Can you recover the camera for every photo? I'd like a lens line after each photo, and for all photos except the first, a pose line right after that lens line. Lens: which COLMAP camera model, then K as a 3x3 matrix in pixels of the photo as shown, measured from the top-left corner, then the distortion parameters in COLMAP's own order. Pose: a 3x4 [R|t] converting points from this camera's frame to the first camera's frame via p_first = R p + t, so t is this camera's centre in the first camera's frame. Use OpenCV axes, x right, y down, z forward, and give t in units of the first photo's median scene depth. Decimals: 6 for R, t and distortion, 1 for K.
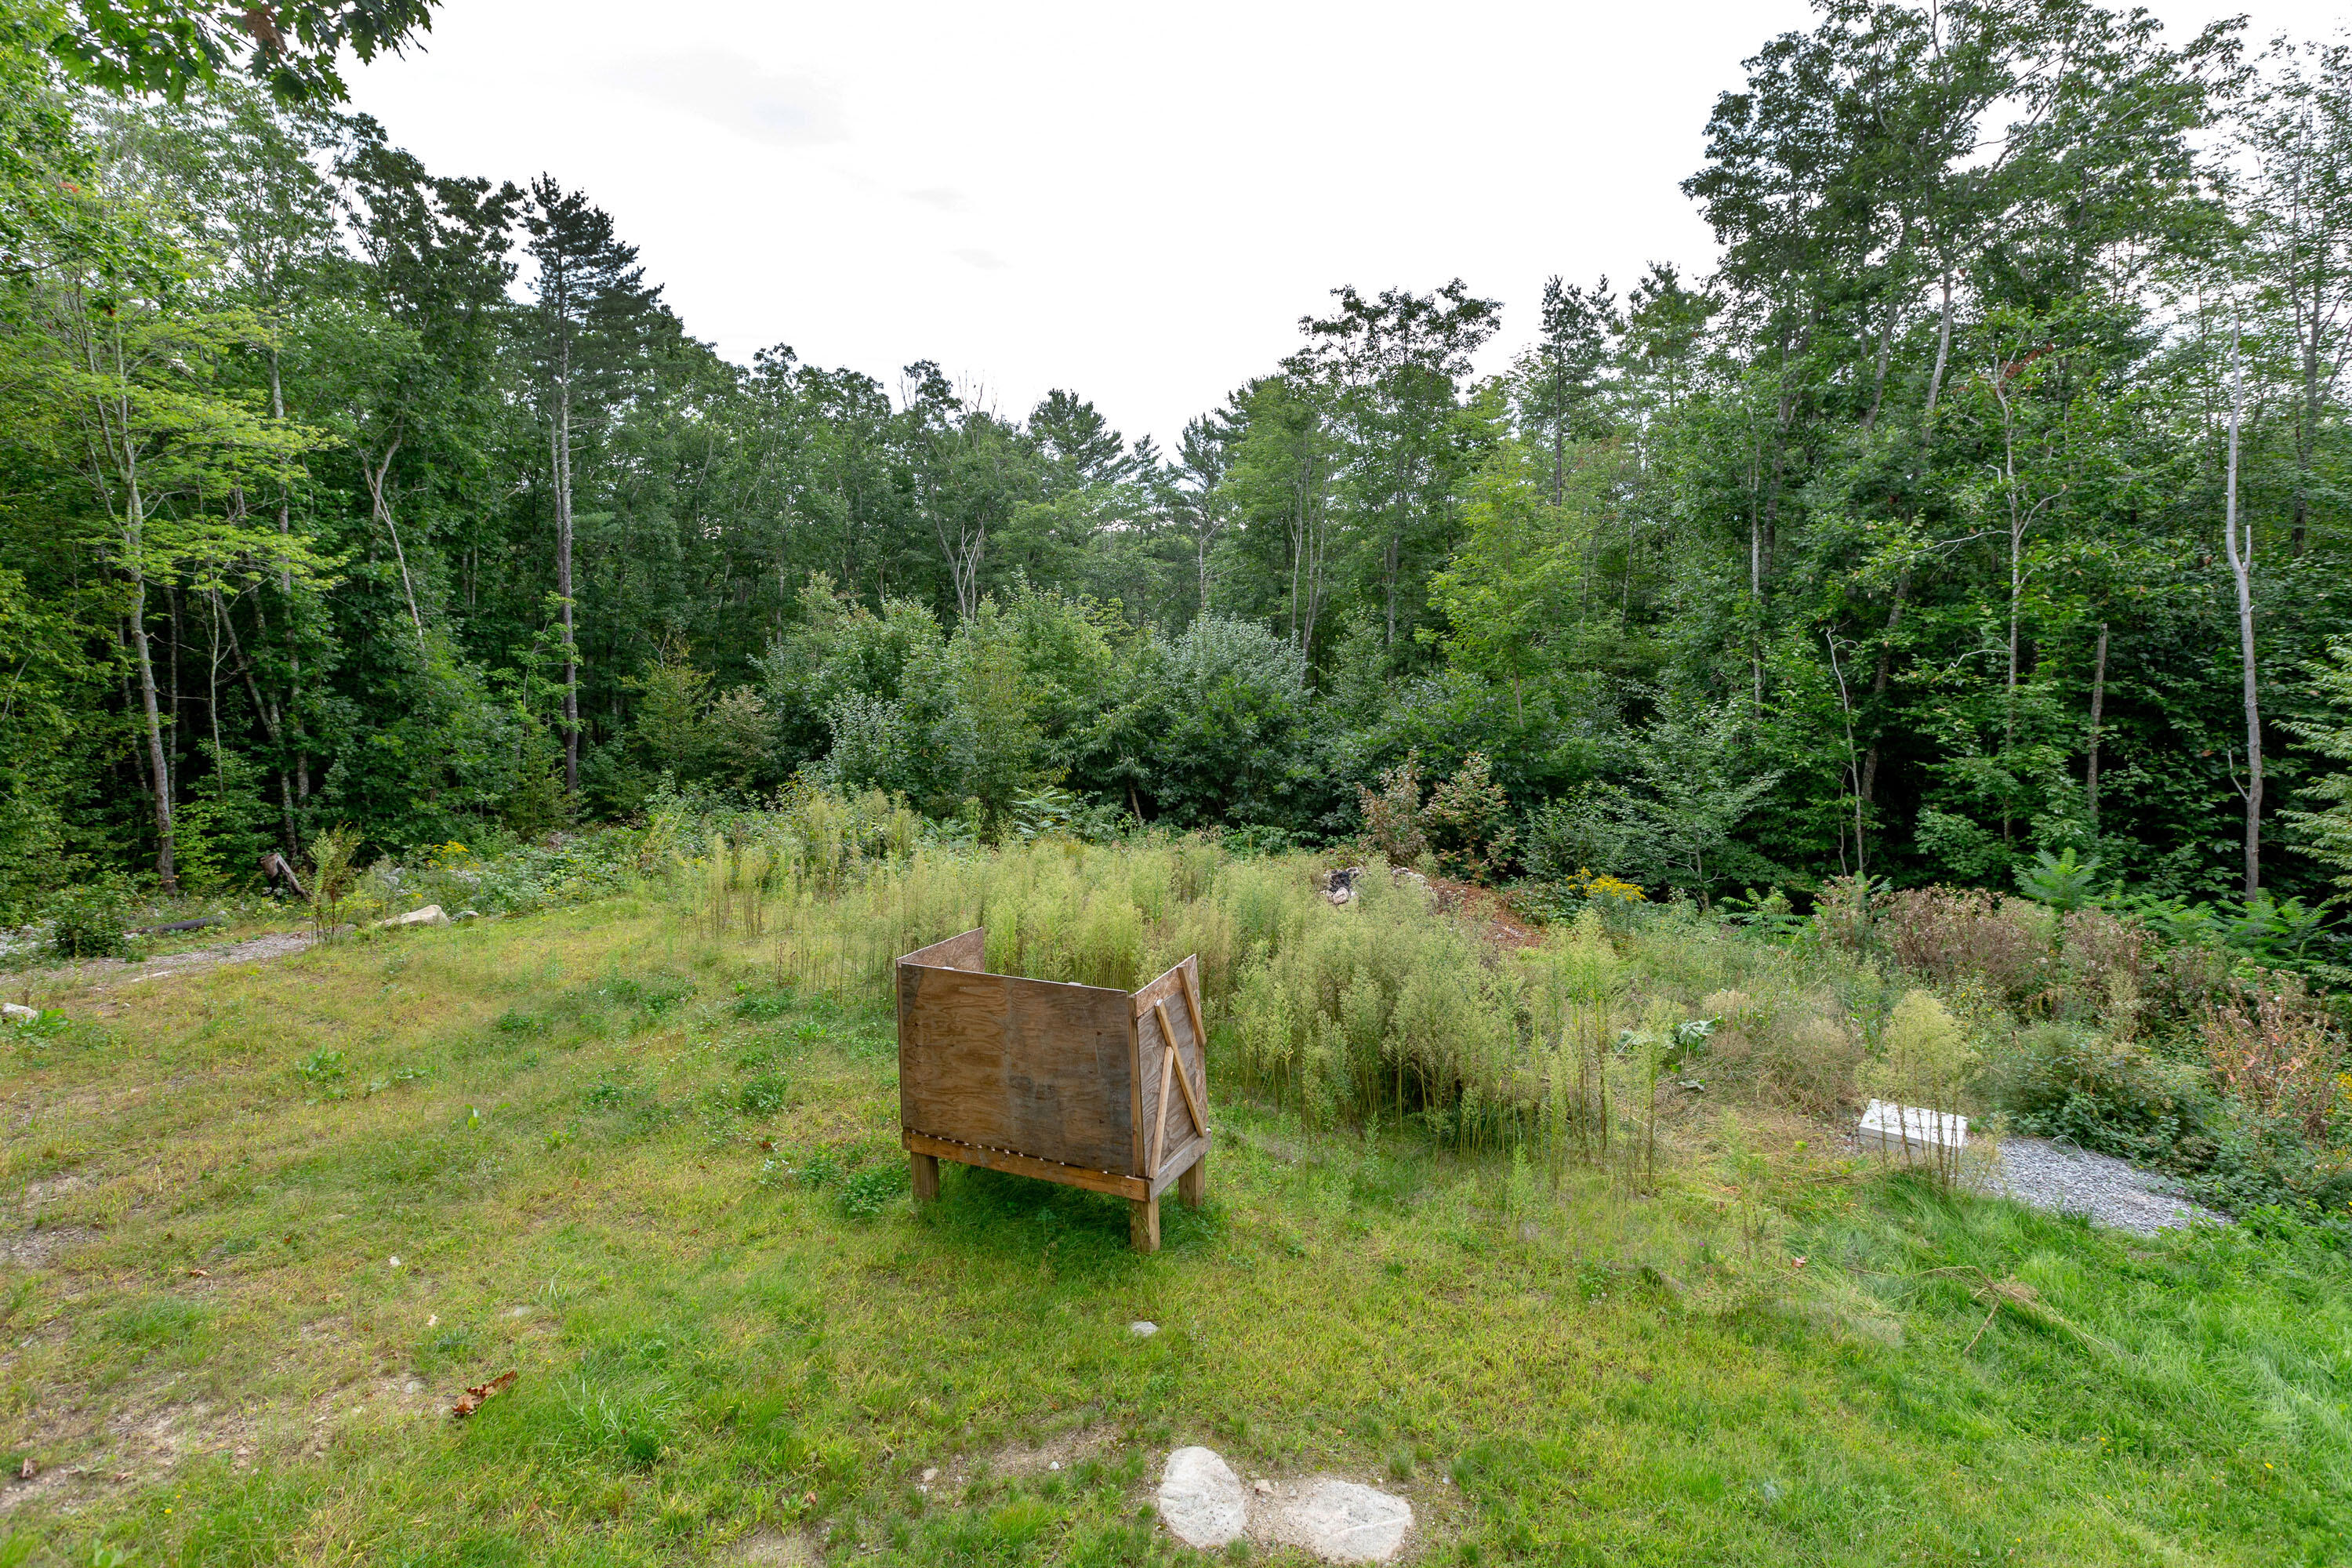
lens RADIAL K [[1187.5, 0, 1133.1], [0, 1187.5, 643.9], [0, 0, 1]] dist [-0.001654, 0.000534]
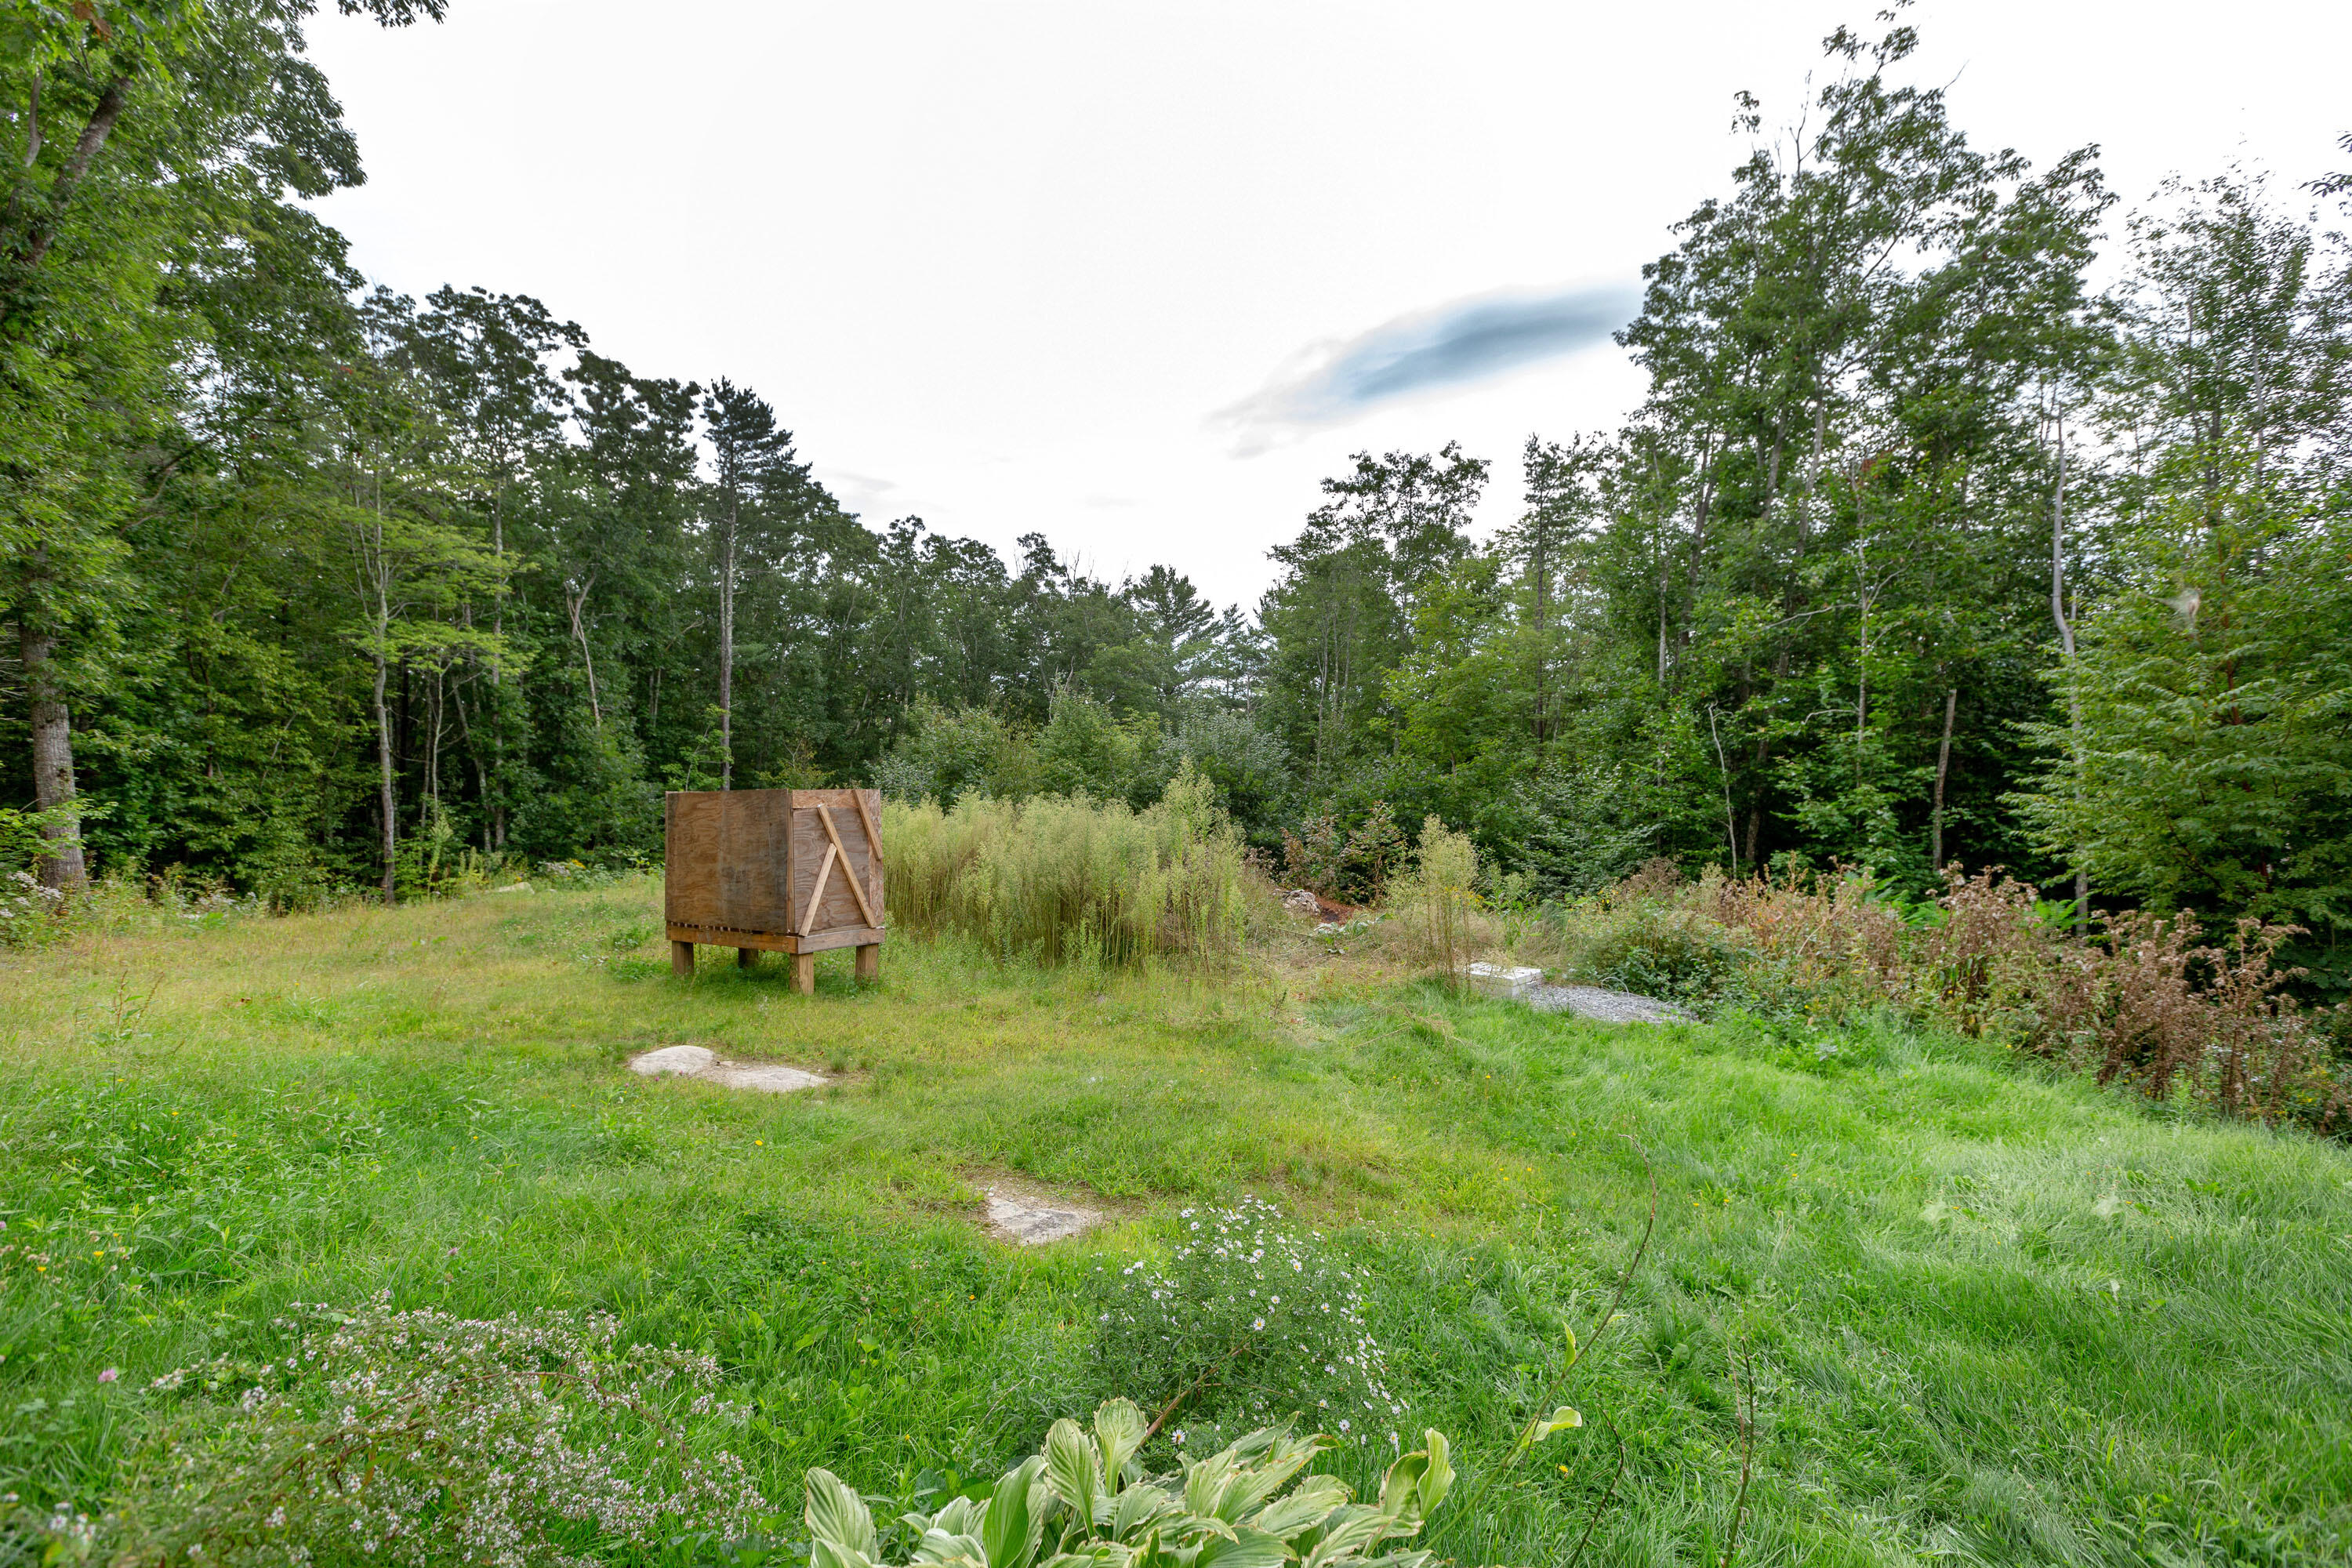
lens RADIAL K [[1037.7, 0, 1176.0], [0, 1037.7, 784.0], [0, 0, 1]] dist [0.002065, -0.001961]
pose [[0.991891, 0.020915, -0.125361, 0.137988], [-0.026963, 0.998543, -0.046748, 0.080624], [0.124201, 0.049749, 0.991009, -0.019302]]
